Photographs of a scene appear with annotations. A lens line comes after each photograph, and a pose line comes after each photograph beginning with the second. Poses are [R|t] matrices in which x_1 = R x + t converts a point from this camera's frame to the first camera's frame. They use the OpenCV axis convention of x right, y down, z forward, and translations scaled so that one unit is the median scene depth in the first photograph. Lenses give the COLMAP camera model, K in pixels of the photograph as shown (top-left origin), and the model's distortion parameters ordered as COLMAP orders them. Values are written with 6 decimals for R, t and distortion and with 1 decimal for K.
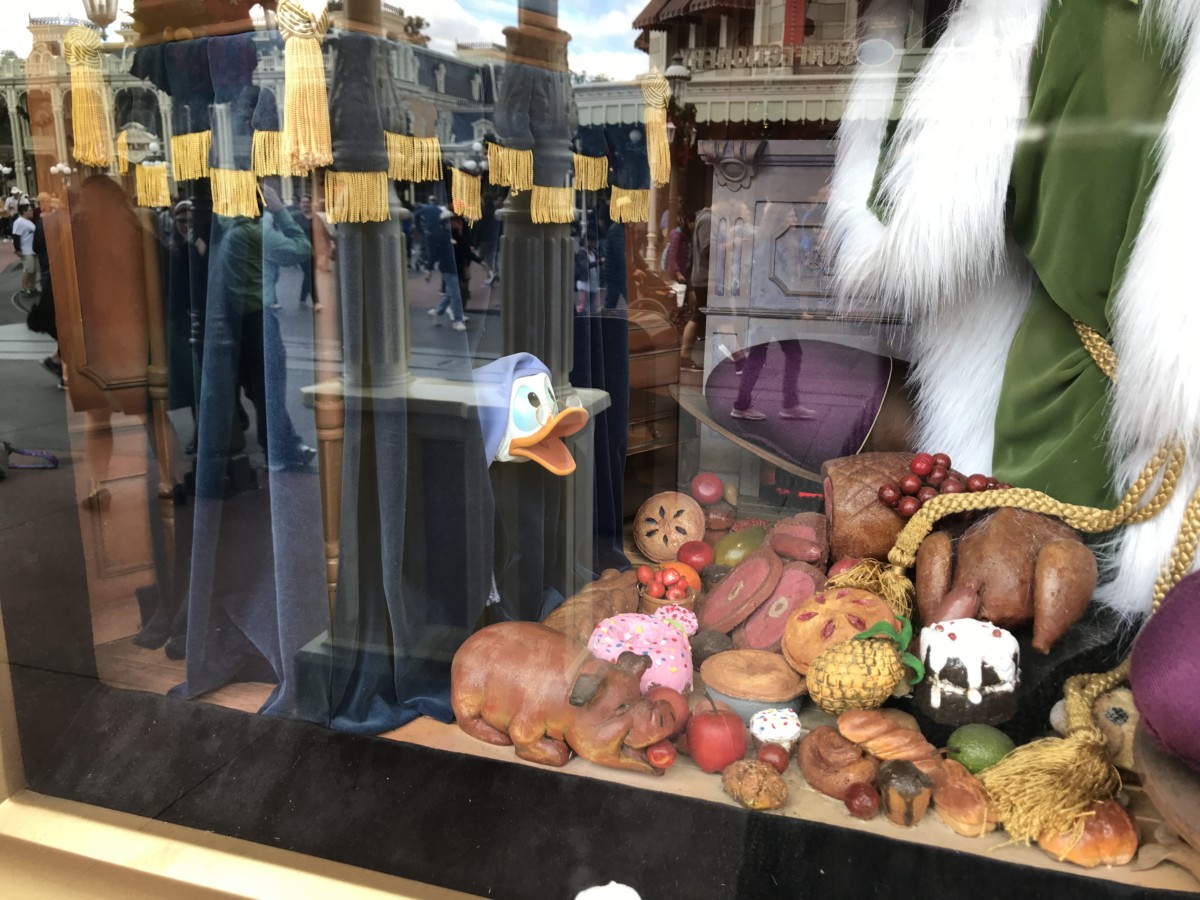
lens RADIAL K [[994.8, 0, 595.2], [0, 994.8, 439.0], [0, 0, 1]] dist [0.011746, -0.011126]
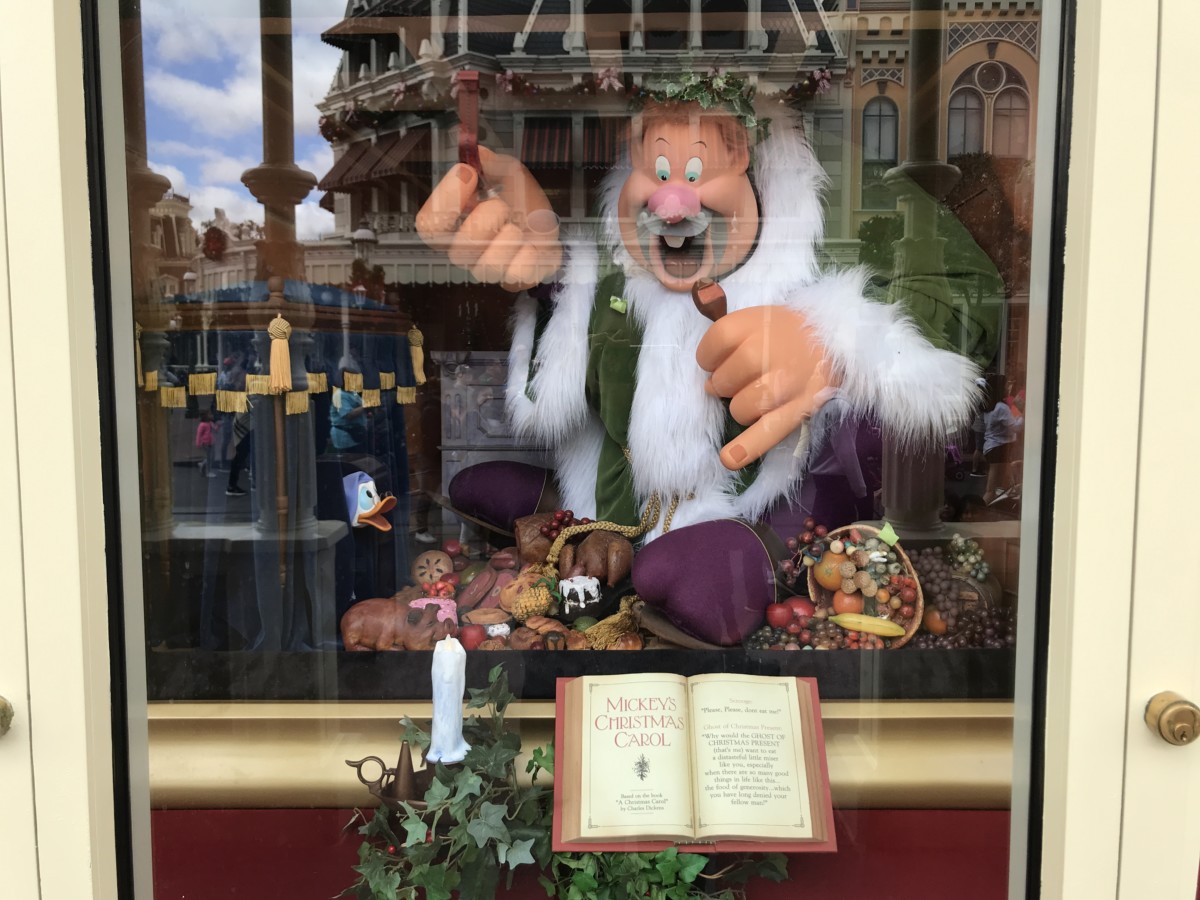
lens RADIAL K [[986.5, 0, 600.0], [0, 986.5, 450.0], [0, 0, 1]] dist [0.070041, -0.007314]
pose [[0.952062, -0.045857, 0.302447, -0.245936], [0.085615, 0.989132, -0.119531, 0.169961], [-0.293679, 0.139695, 0.945642, -1.172524]]
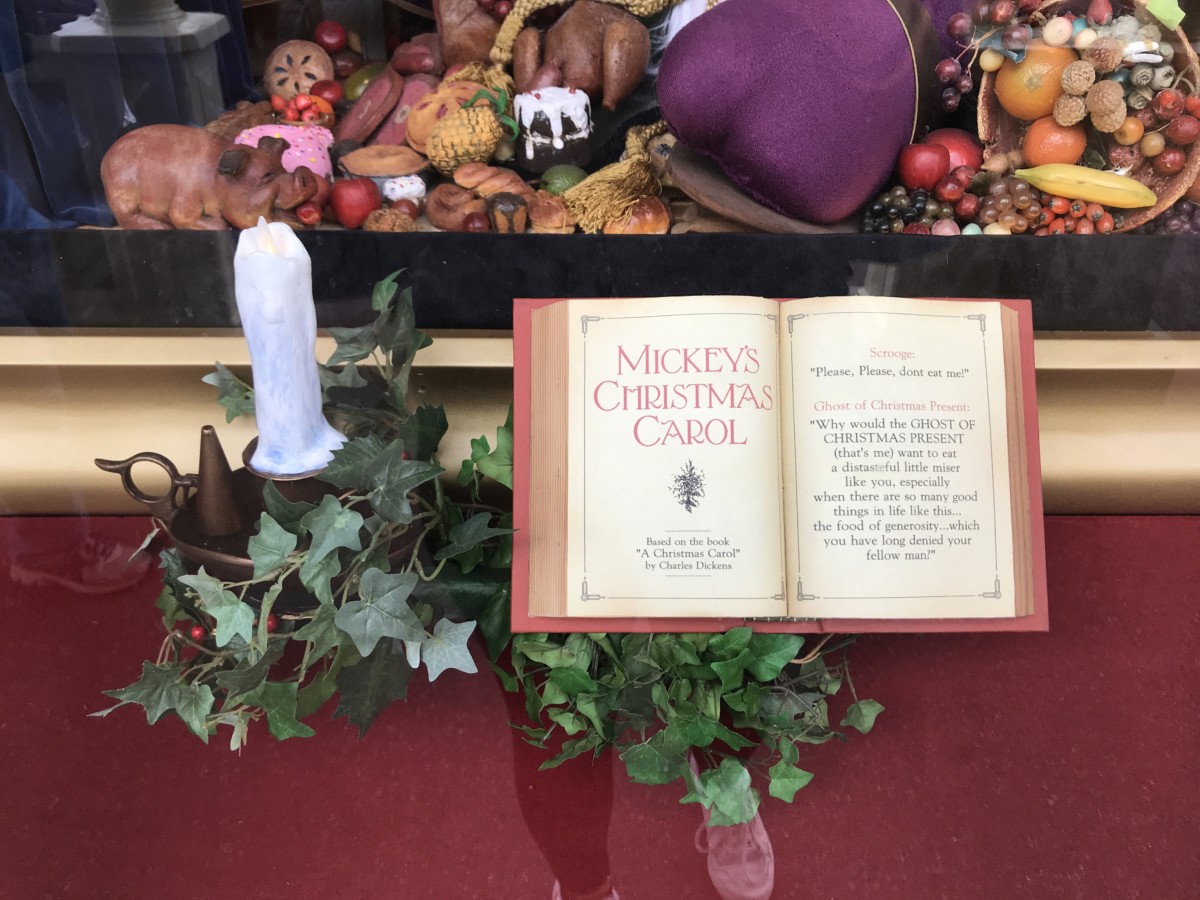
lens RADIAL K [[994.8, 0, 595.2], [0, 994.8, 439.0], [0, 0, 1]] dist [0.011746, -0.011126]
pose [[0.941726, -0.174655, 0.287486, -0.000720], [0.073194, 0.940559, 0.331649, 0.185636], [-0.328321, -0.291280, 0.898533, -0.237078]]
